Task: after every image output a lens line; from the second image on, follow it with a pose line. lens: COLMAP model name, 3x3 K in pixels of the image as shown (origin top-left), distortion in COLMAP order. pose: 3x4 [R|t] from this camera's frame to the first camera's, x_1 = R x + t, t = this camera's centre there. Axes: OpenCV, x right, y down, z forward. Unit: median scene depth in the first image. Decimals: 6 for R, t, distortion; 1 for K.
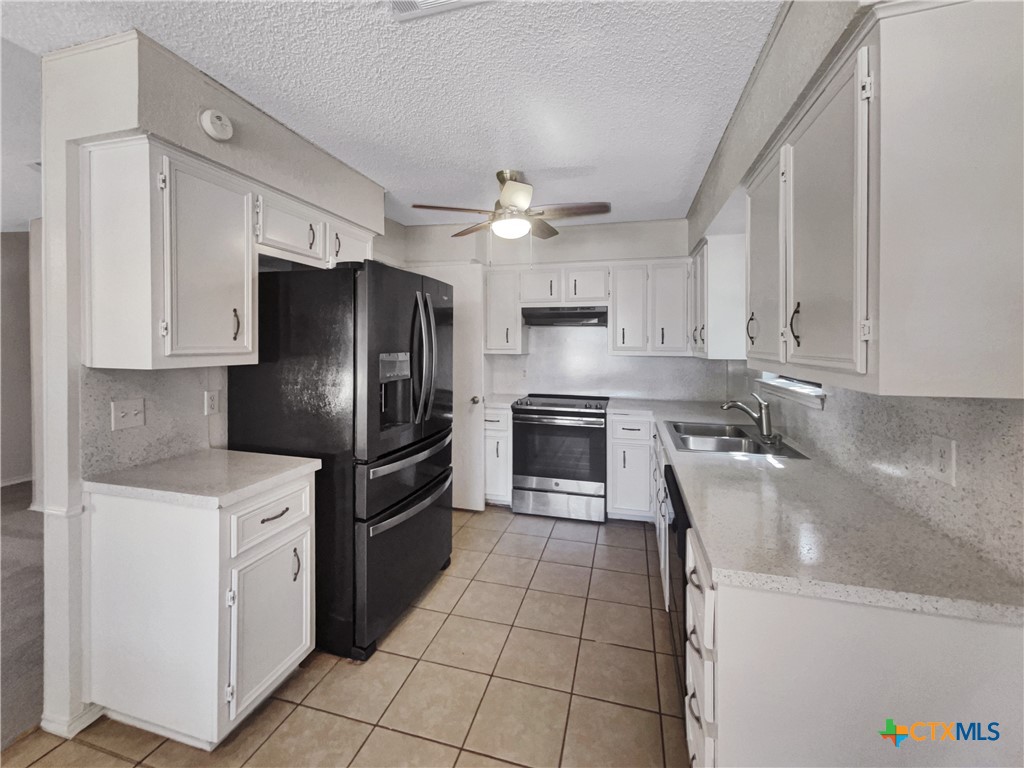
lens RADIAL K [[428.0, 0, 515.8], [0, 428.0, 348.0], [0, 0, 1]] dist [-0.002292, -0.000132]
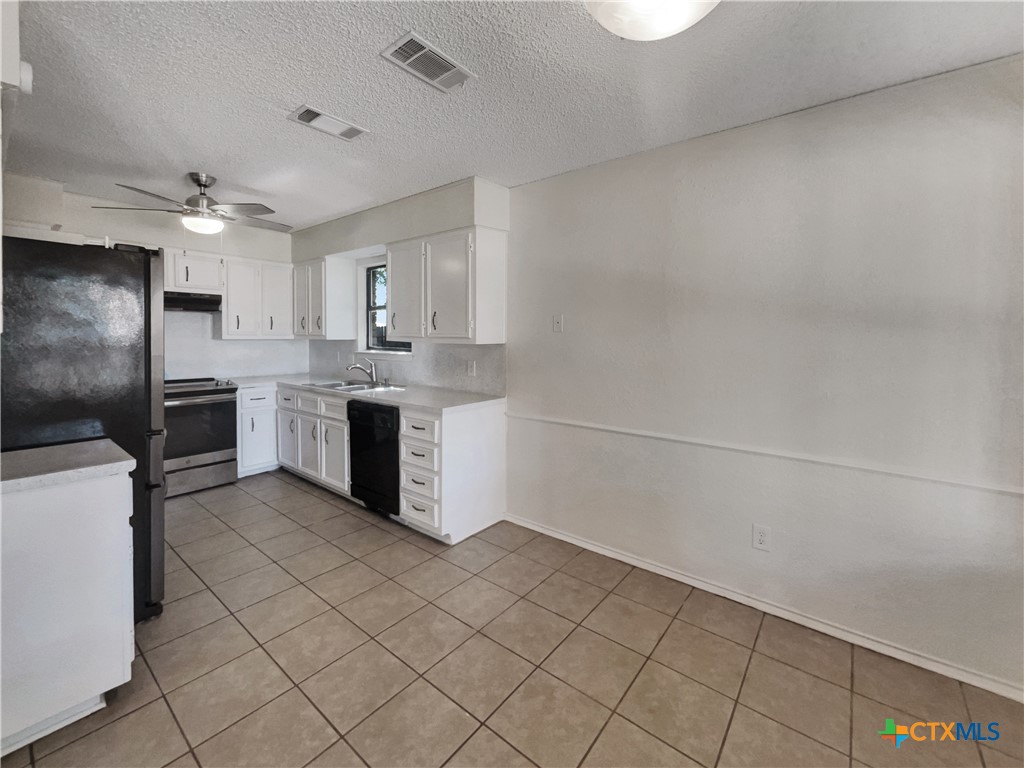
lens RADIAL K [[428.0, 0, 515.8], [0, 428.0, 348.0], [0, 0, 1]] dist [-0.002292, -0.000132]
pose [[0.399375, -0.032637, 0.916206, -0.731371], [0.003719, 0.999416, 0.033980, 0.008929], [-0.916780, -0.010163, 0.399263, -0.210627]]
